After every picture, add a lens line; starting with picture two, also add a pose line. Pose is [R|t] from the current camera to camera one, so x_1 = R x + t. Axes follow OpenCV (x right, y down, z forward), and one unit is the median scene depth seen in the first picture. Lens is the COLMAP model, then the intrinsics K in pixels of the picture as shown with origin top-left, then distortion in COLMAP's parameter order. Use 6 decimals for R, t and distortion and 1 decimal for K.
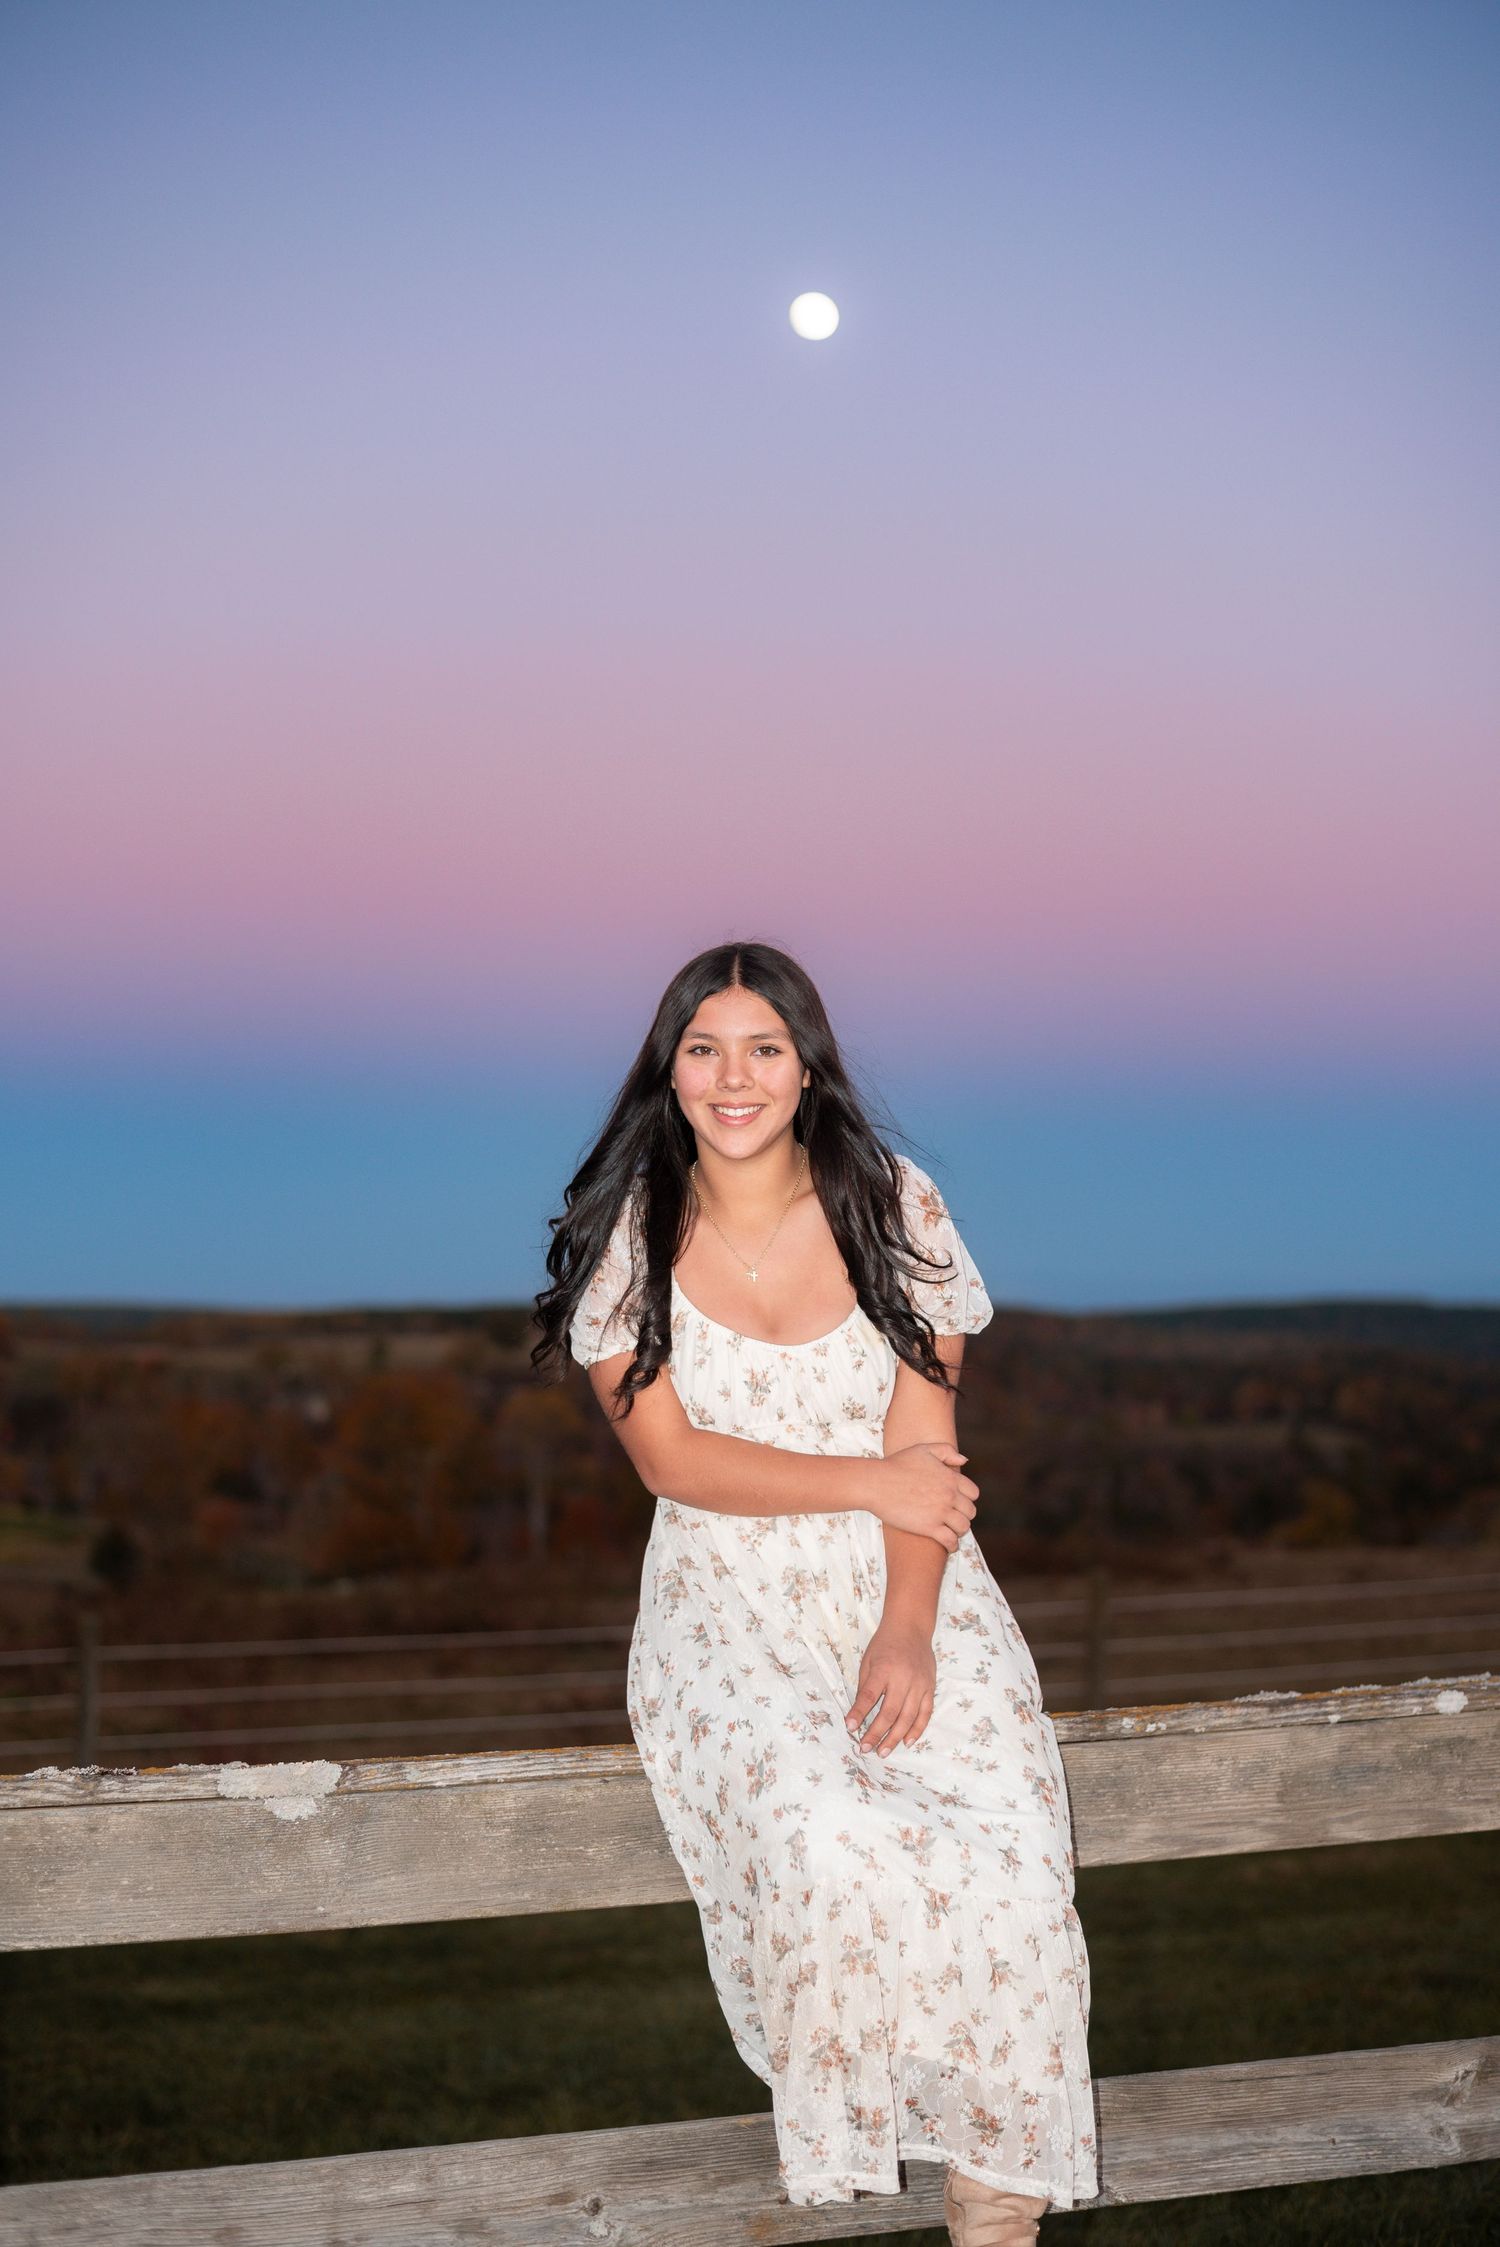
lens RADIAL K [[3424.1, 0, 750.0], [0, 3424.1, 1123.5], [0, 0, 1]] dist [-0.086443, 0.008367]
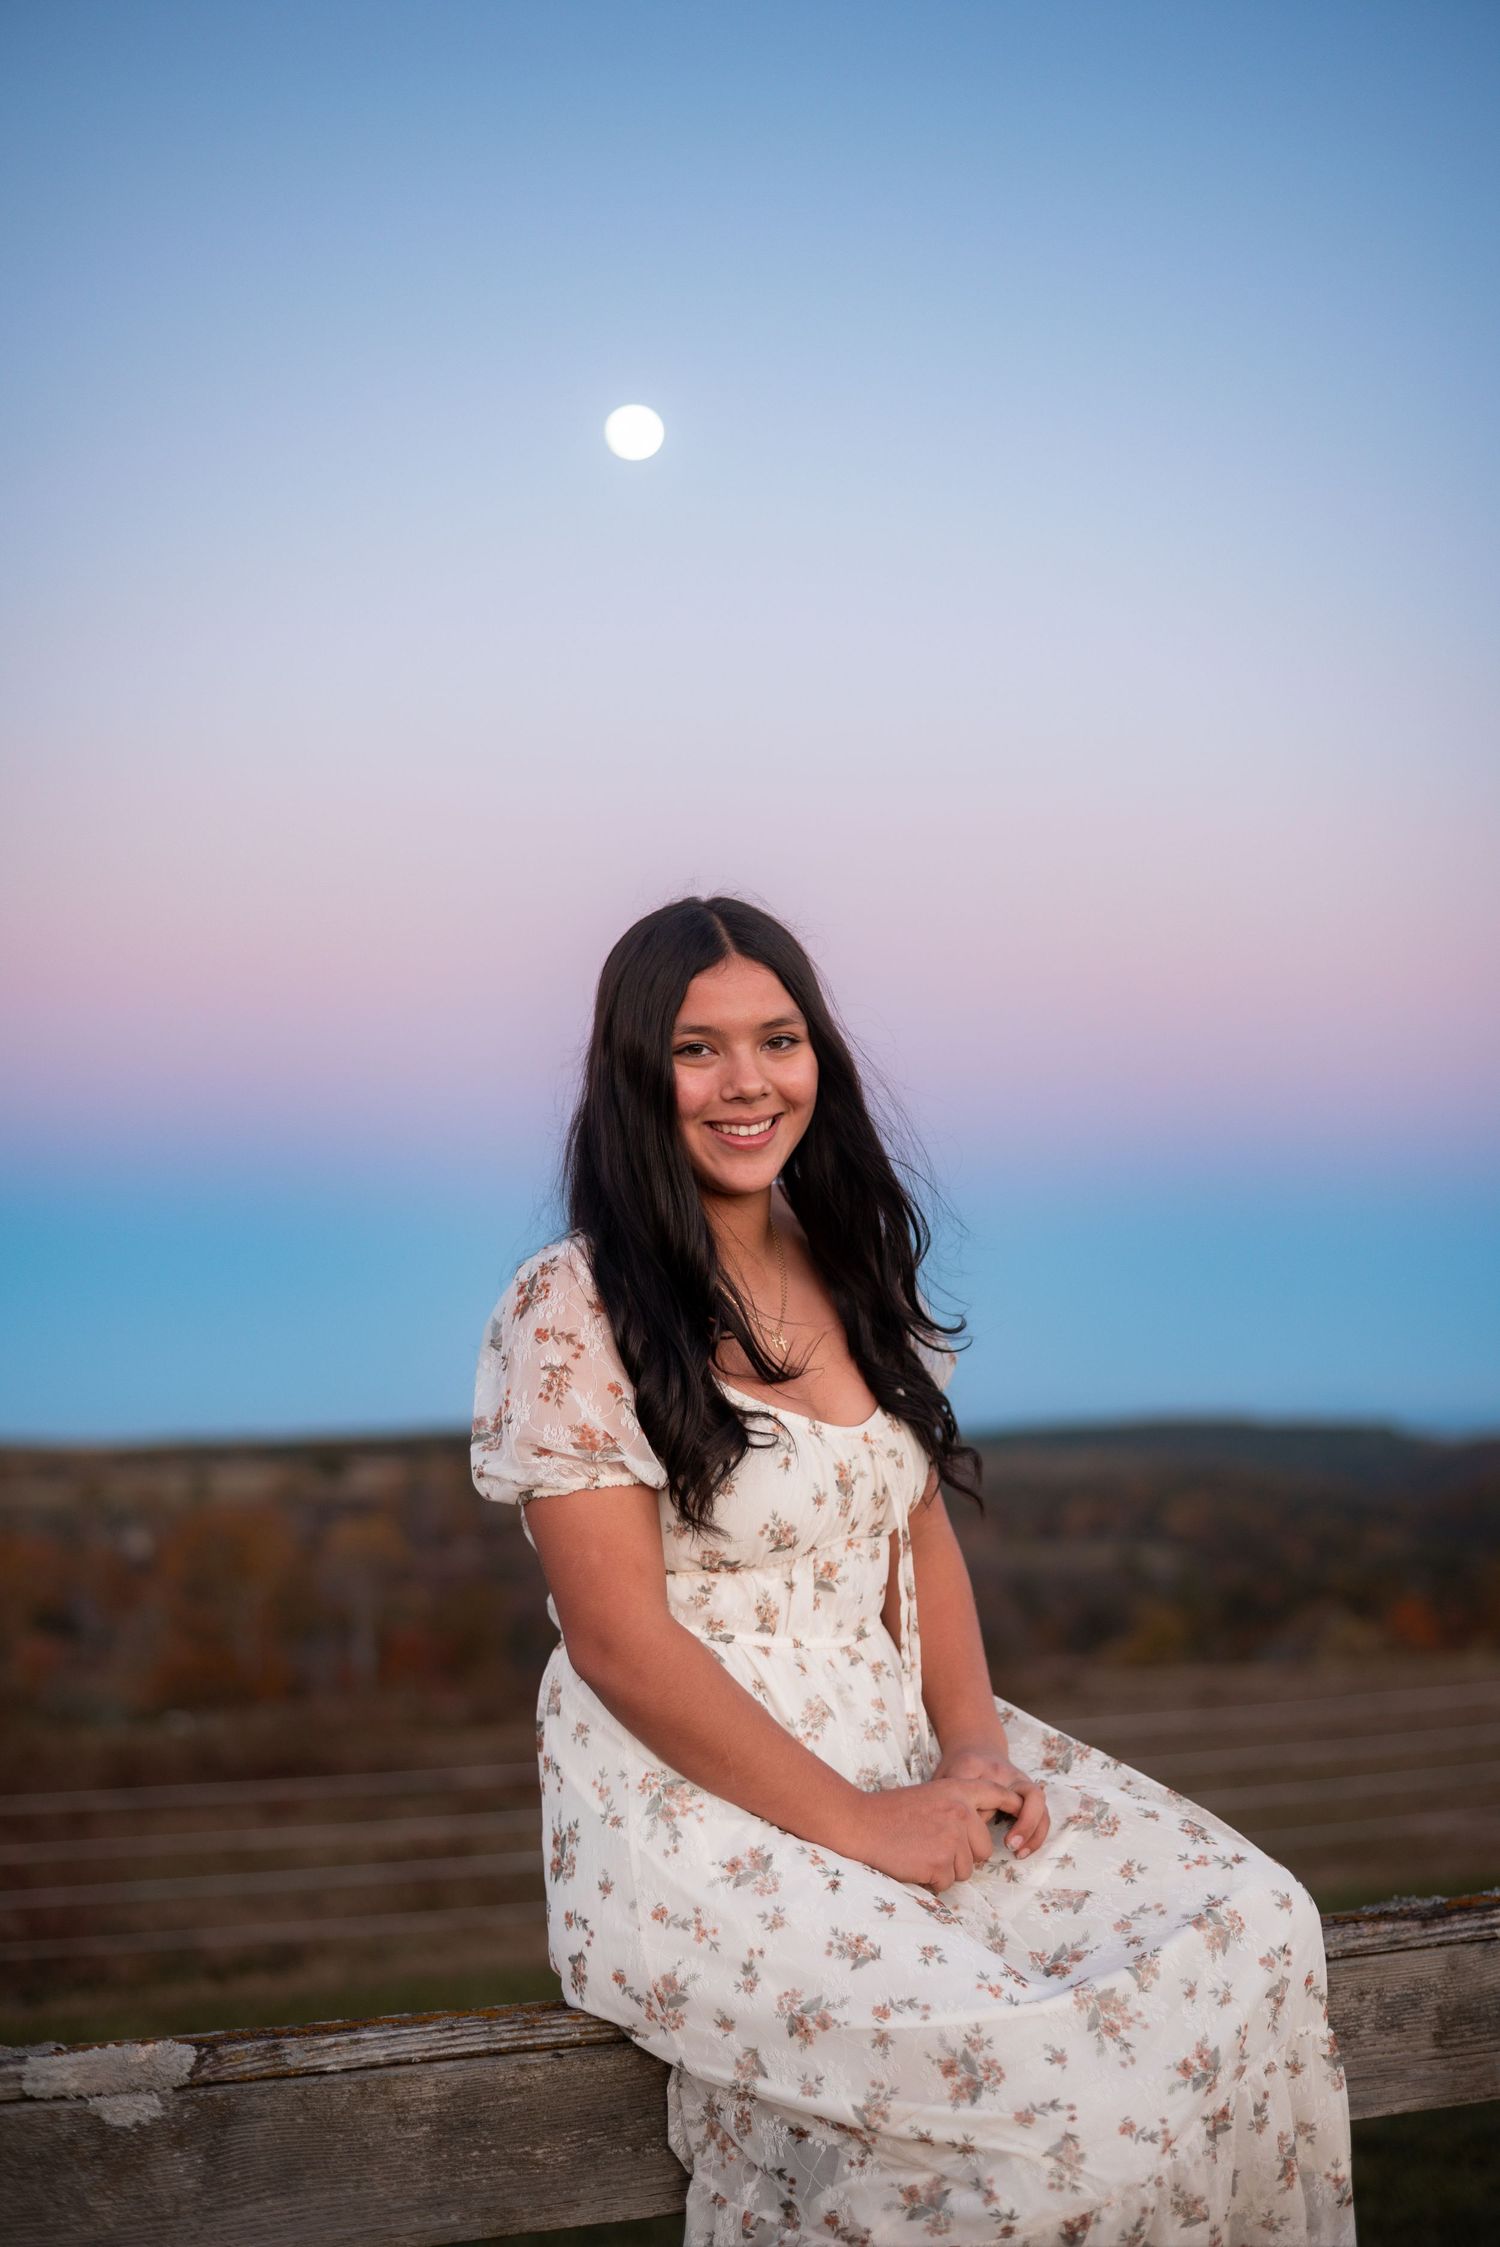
lens RADIAL K [[3424.1, 0, 750.0], [0, 3424.1, 1123.5], [0, 0, 1]] dist [-0.086443, 0.008367]
pose [[0.998542, -0.011413, 0.052761, -0.037666], [0.013333, 0.999256, -0.036179, 0.020580], [-0.052309, 0.036830, 0.997952, 0.265406]]
